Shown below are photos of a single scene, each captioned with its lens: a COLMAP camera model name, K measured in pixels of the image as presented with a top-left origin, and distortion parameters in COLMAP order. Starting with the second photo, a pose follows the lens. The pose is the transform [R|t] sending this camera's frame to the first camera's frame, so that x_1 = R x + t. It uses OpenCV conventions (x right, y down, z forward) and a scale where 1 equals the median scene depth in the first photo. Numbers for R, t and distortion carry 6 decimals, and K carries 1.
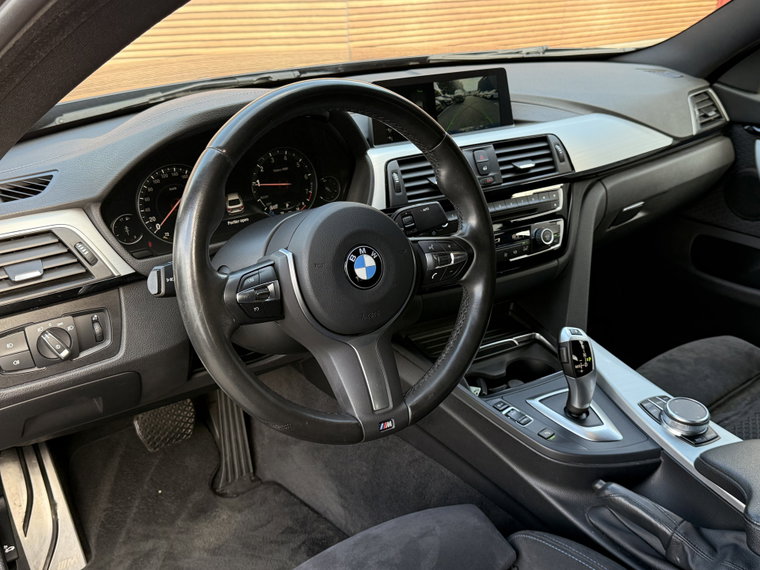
lens RADIAL K [[779.7, 0, 382.4], [0, 779.7, 282.3], [0, 0, 1]] dist [0.023953, 0.000000]
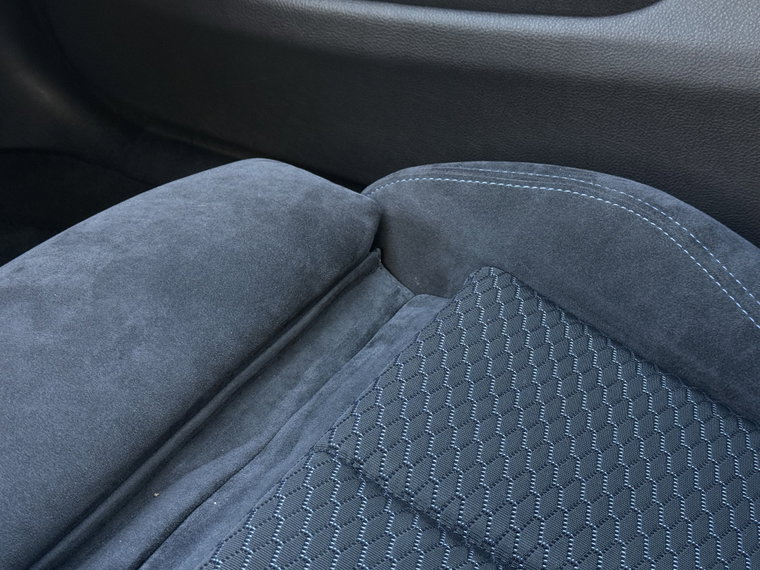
lens RADIAL K [[1243.3, 0, 379.8], [0, 1243.3, 284.8], [0, 0, 1]] dist [0.192043, 0.000000]
pose [[0.932988, -0.196550, 0.301497, 0.361420], [0.148382, 0.973266, 0.175315, 0.042176], [-0.327895, -0.118830, 0.937211, 0.575382]]
